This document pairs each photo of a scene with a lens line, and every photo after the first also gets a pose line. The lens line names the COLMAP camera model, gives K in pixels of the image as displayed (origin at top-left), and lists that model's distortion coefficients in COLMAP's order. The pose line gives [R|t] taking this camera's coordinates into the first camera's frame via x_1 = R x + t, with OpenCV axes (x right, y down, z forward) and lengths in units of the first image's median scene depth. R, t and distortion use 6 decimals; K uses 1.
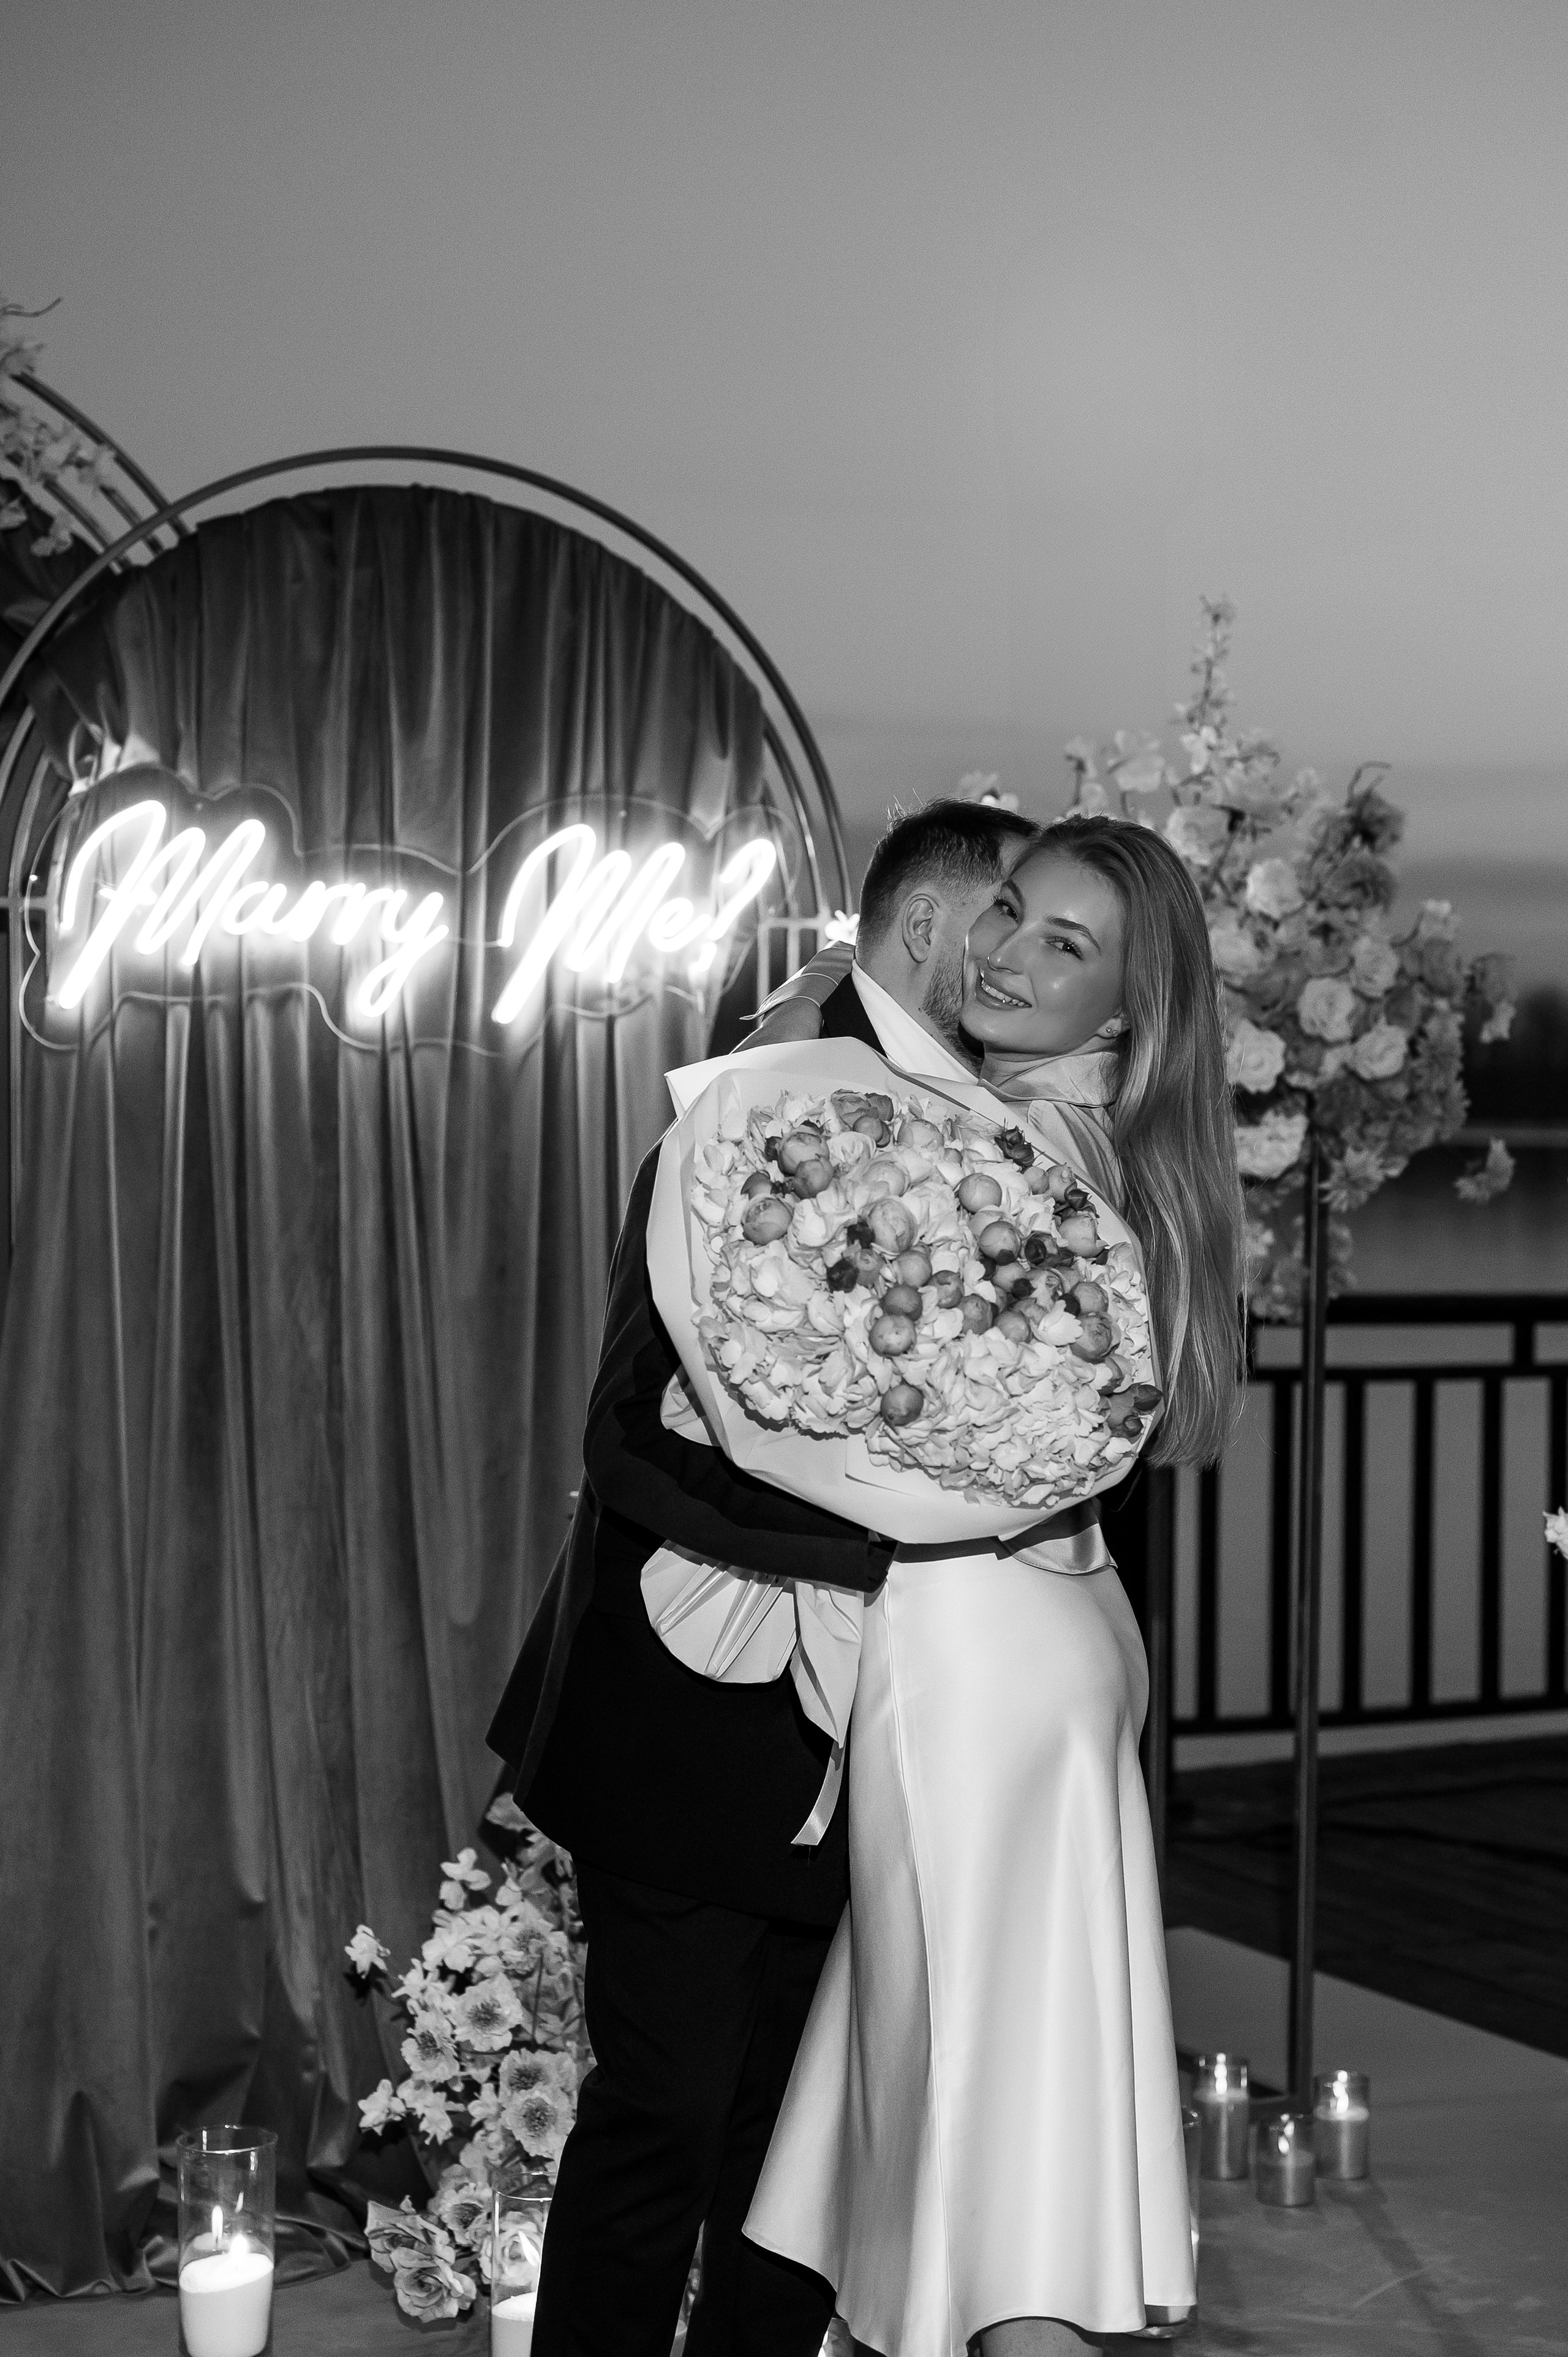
lens RADIAL K [[3683.6, 0, 797.8], [0, 3683.6, 1189.0], [0, 0, 1]] dist [-0.012337, 0.000000]
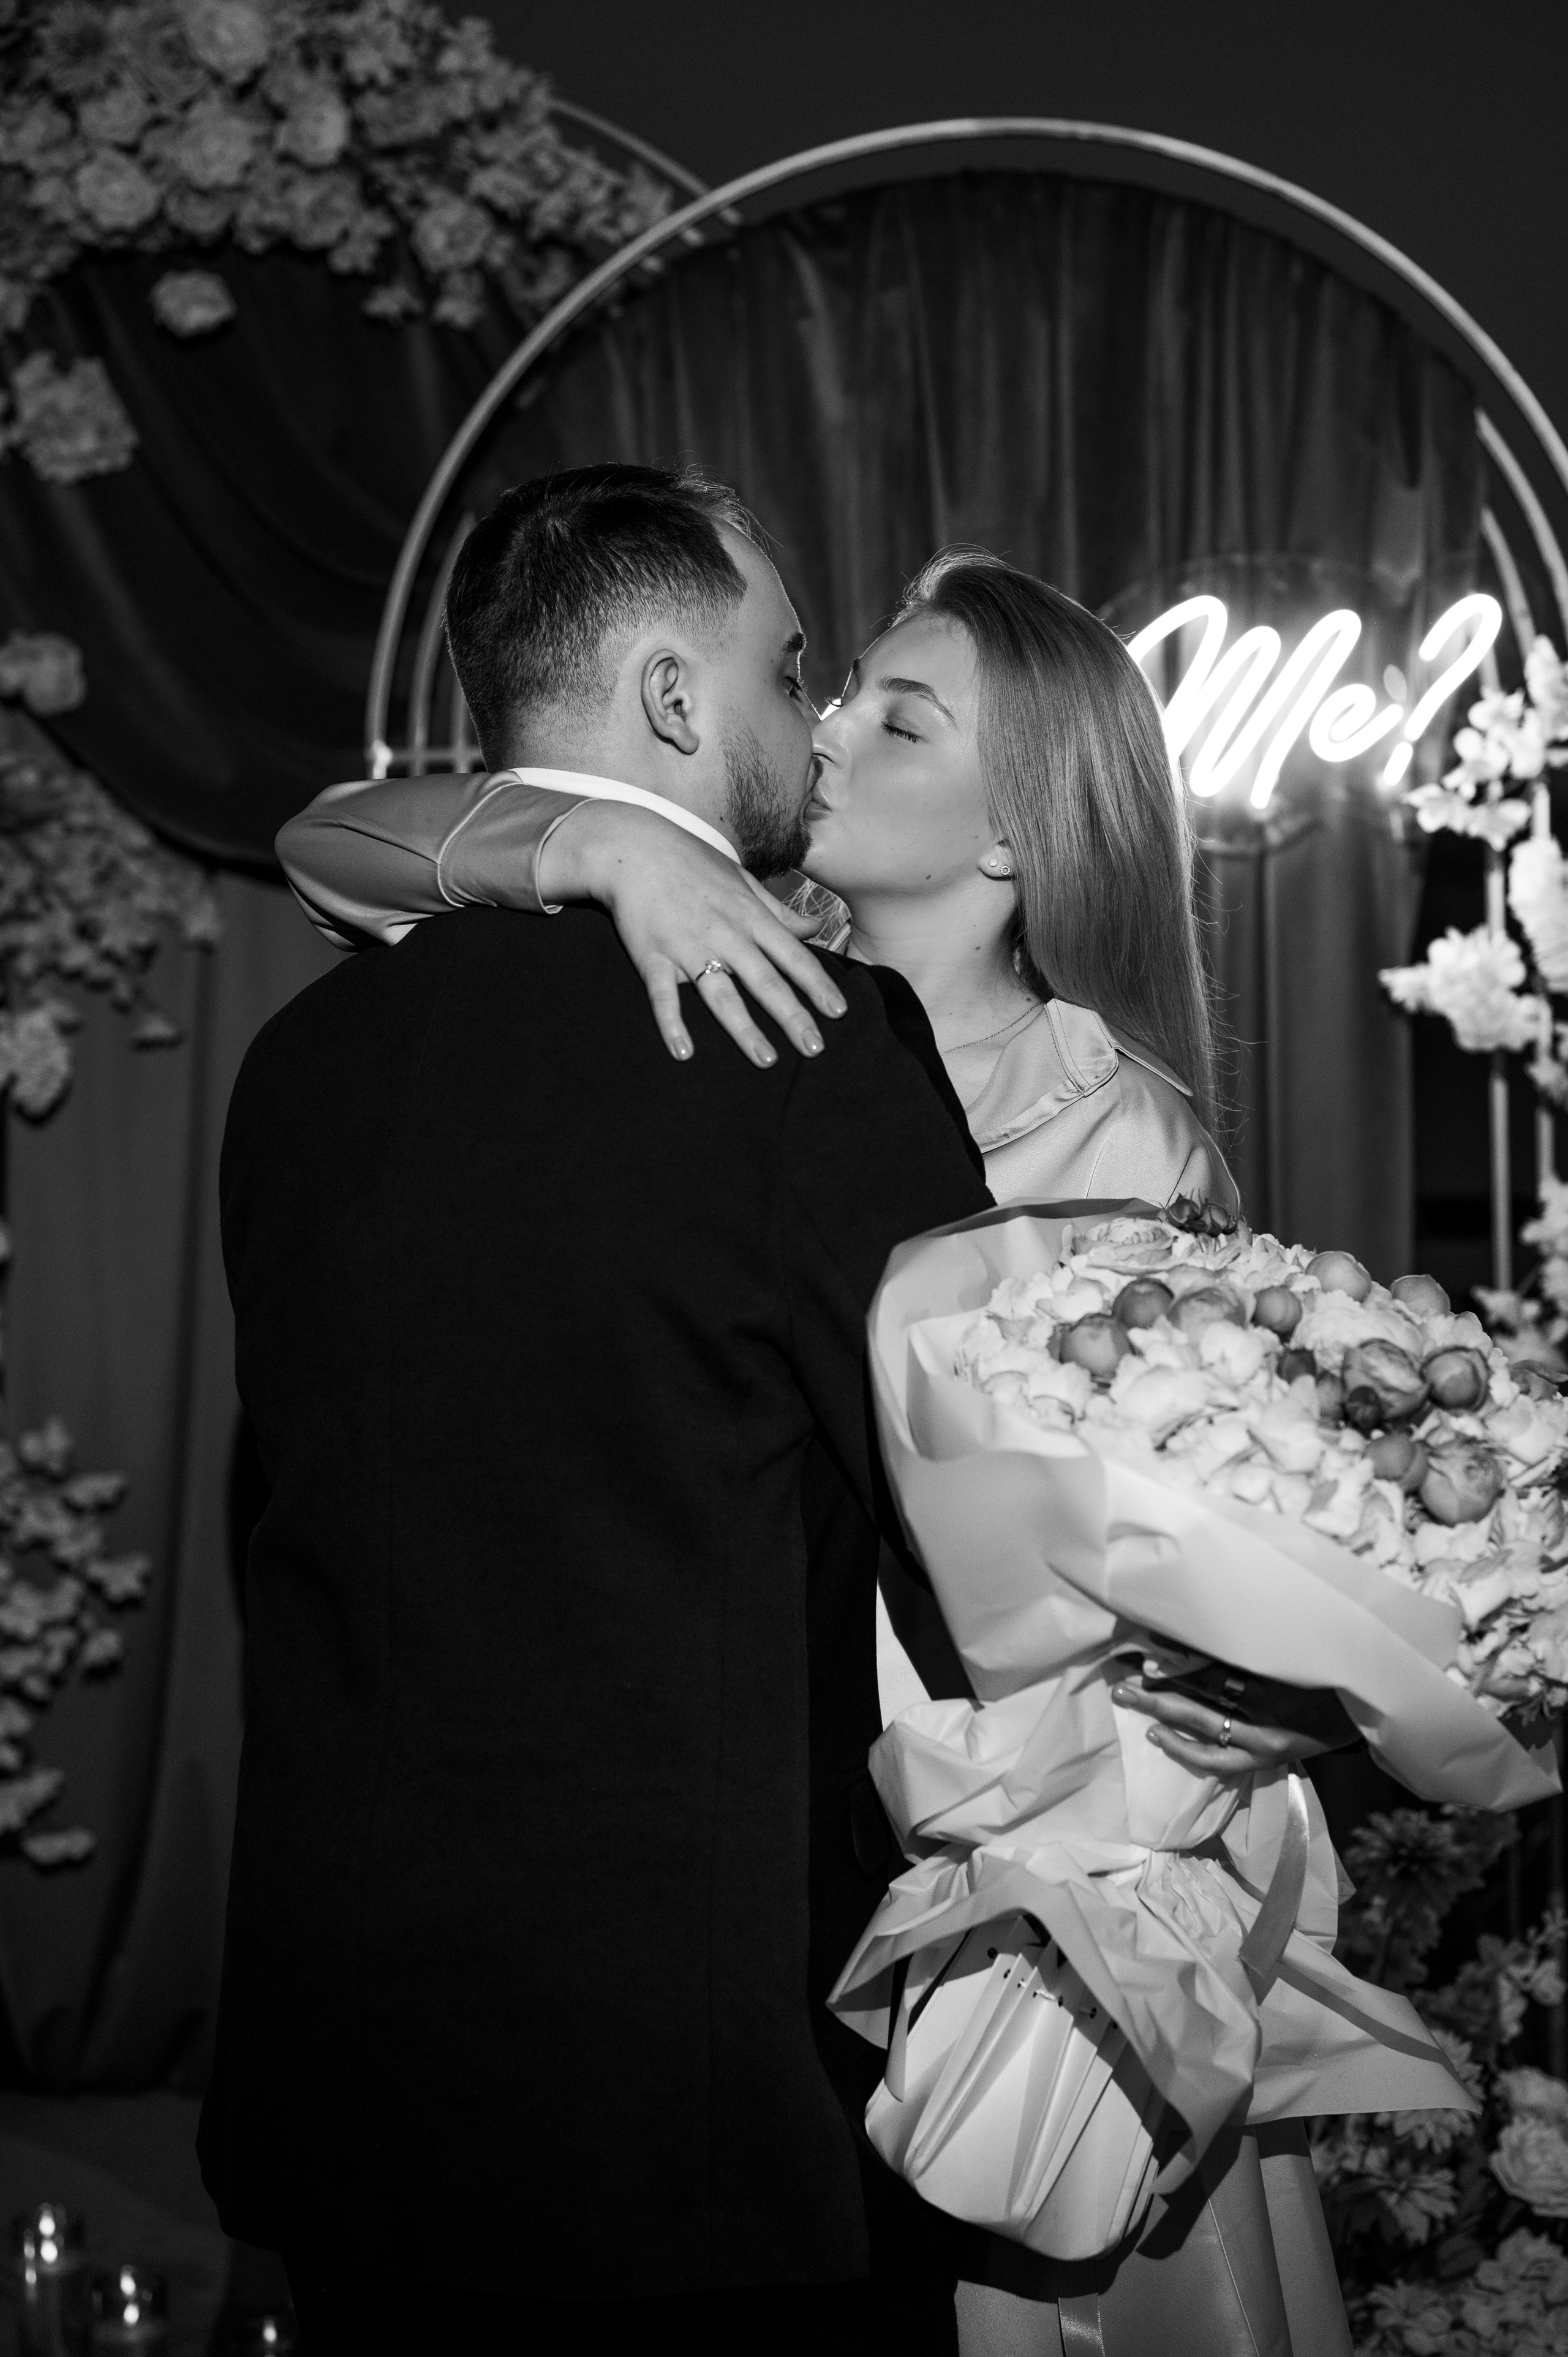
lens RADIAL K [[3384.5, 0, 776.2], [0, 3384.5, 1163.4], [0, 0, 1]] dist [0.026089, 0.000000]
pose [[0.838794, 0.002208, -0.544445, 0.250890], [0.024955, 0.998785, 0.042496, -0.015957], [0.543877, -0.049232, 0.837719, 0.382064]]
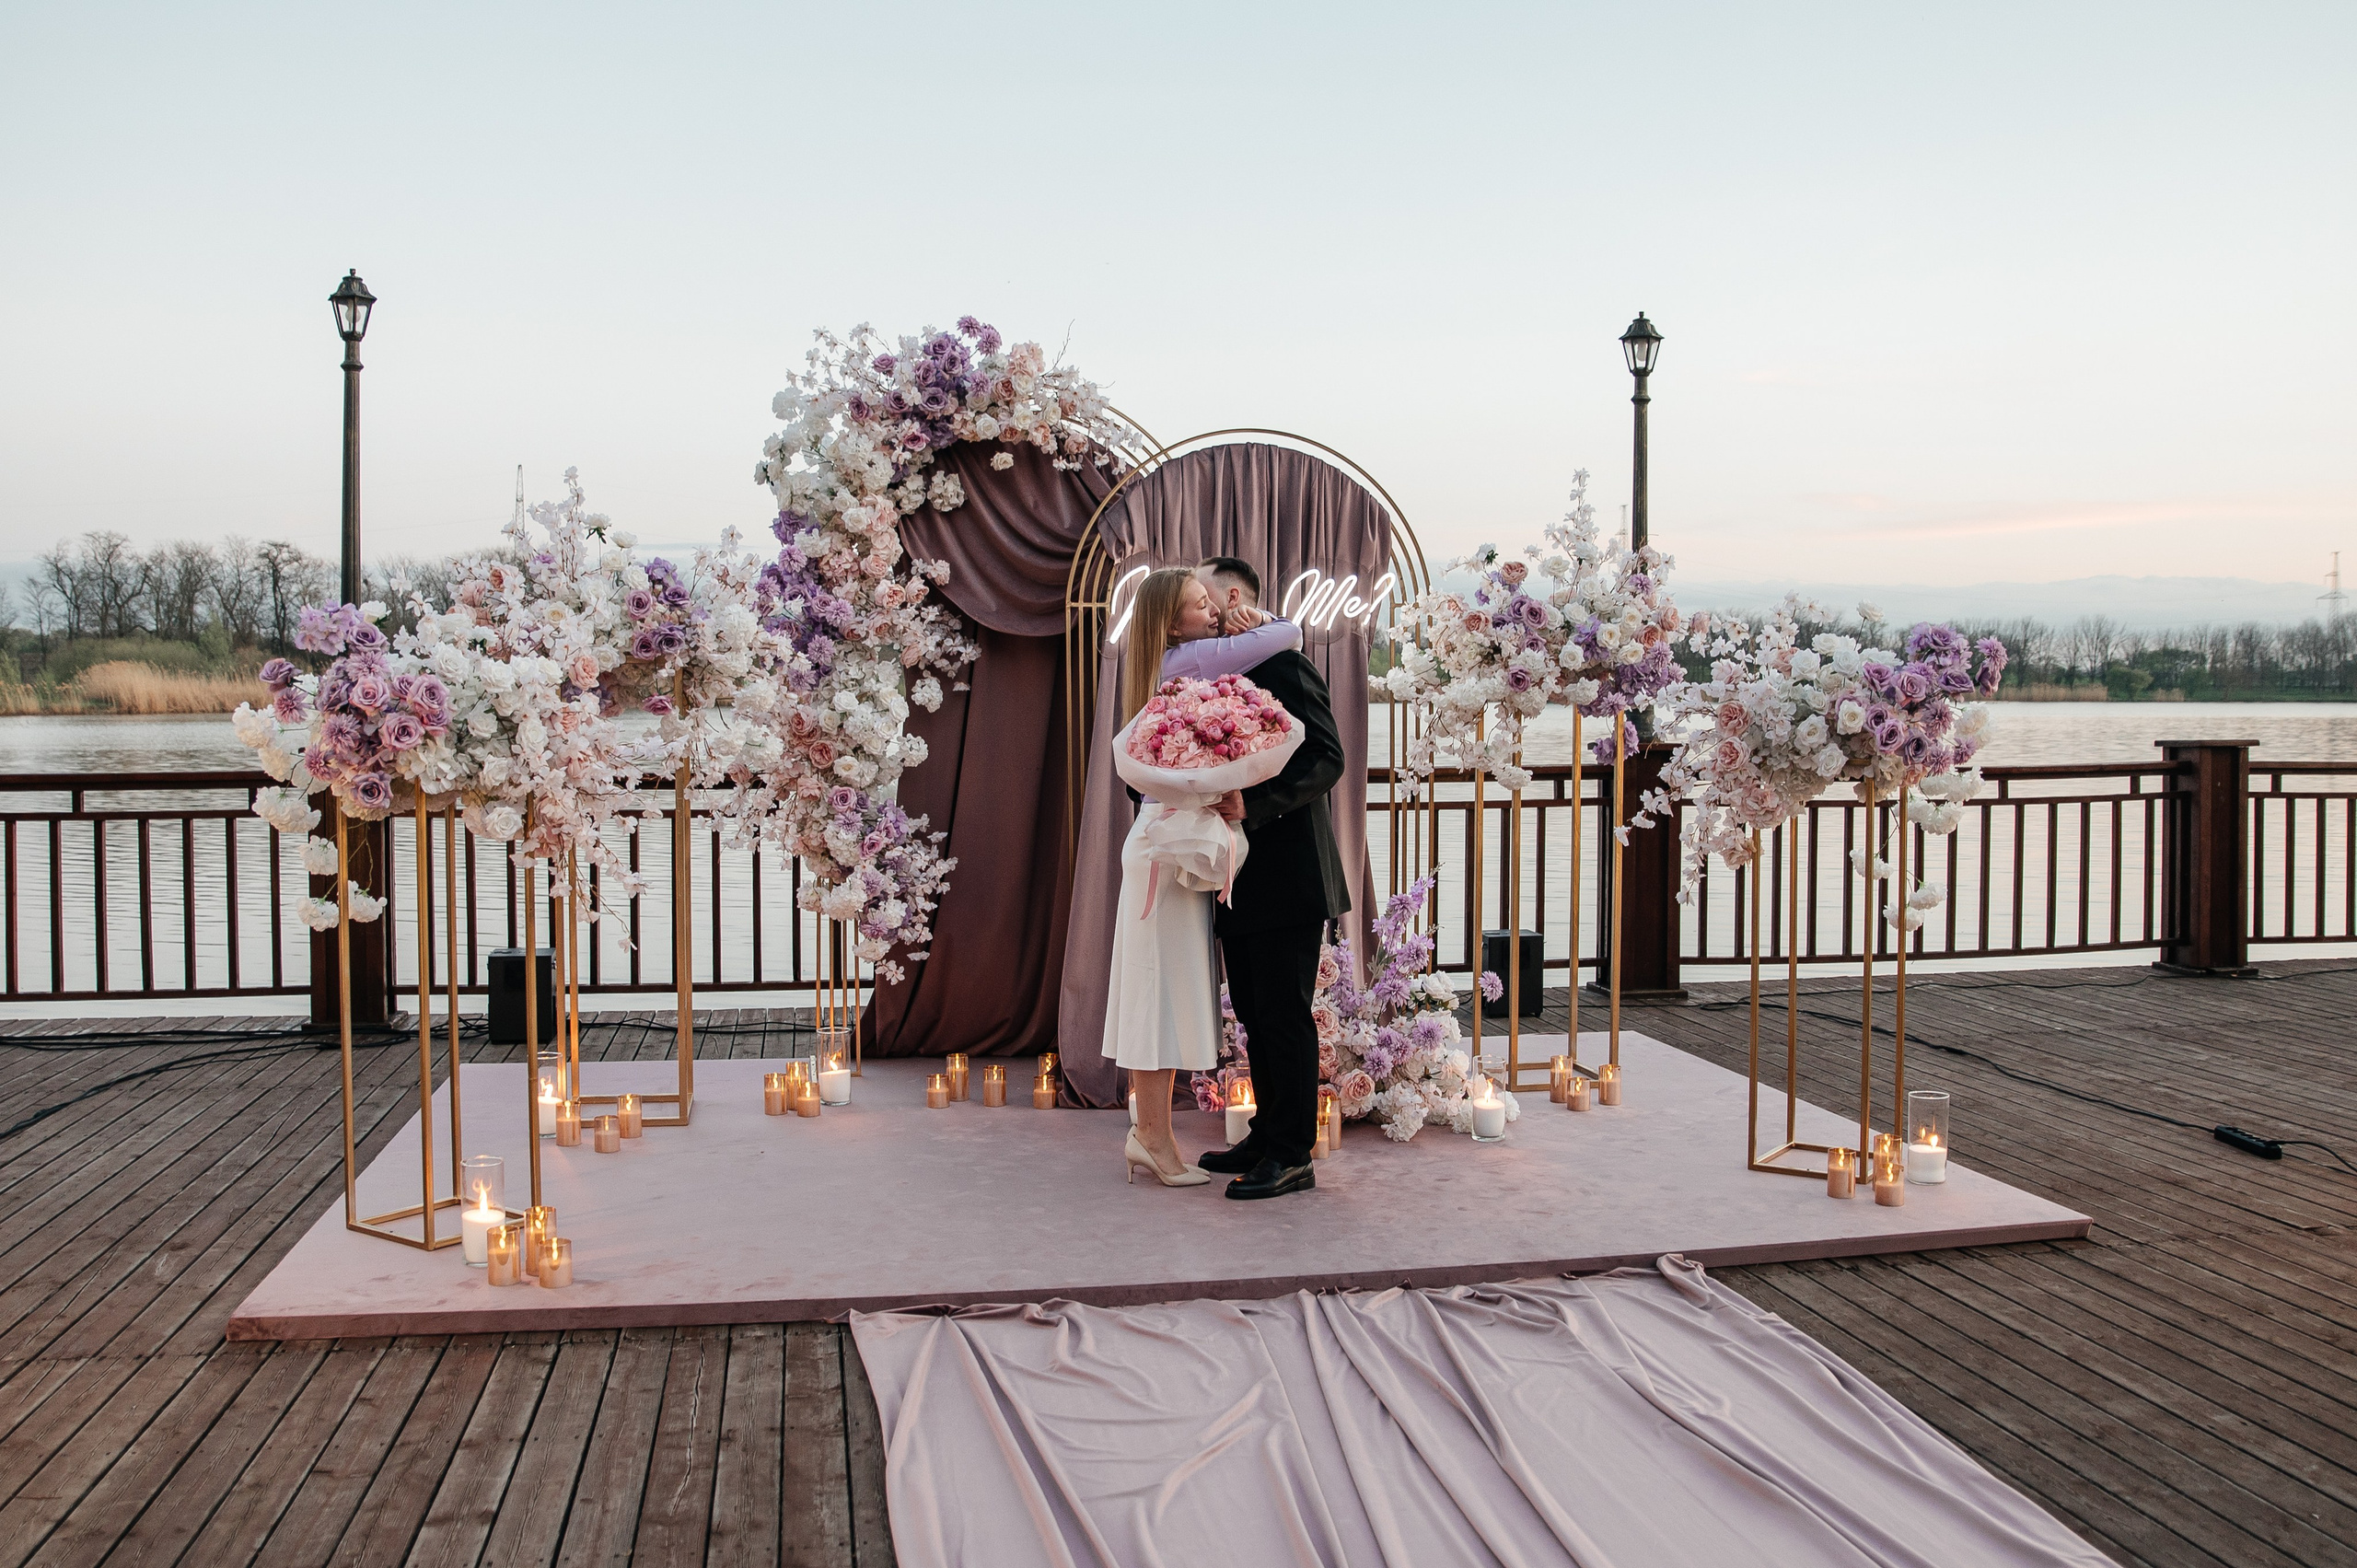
lens RADIAL K [[2007.7, 0, 1177.7], [0, 2007.7, 743.4], [0, 0, 1]] dist [-0.139147, 0.090396]
pose [[0.952220, 0.000325, -0.305411, 0.287571], [0.000311, 0.999998, 0.002033, 0.020996], [0.305411, -0.002030, 0.952218, -0.378349]]
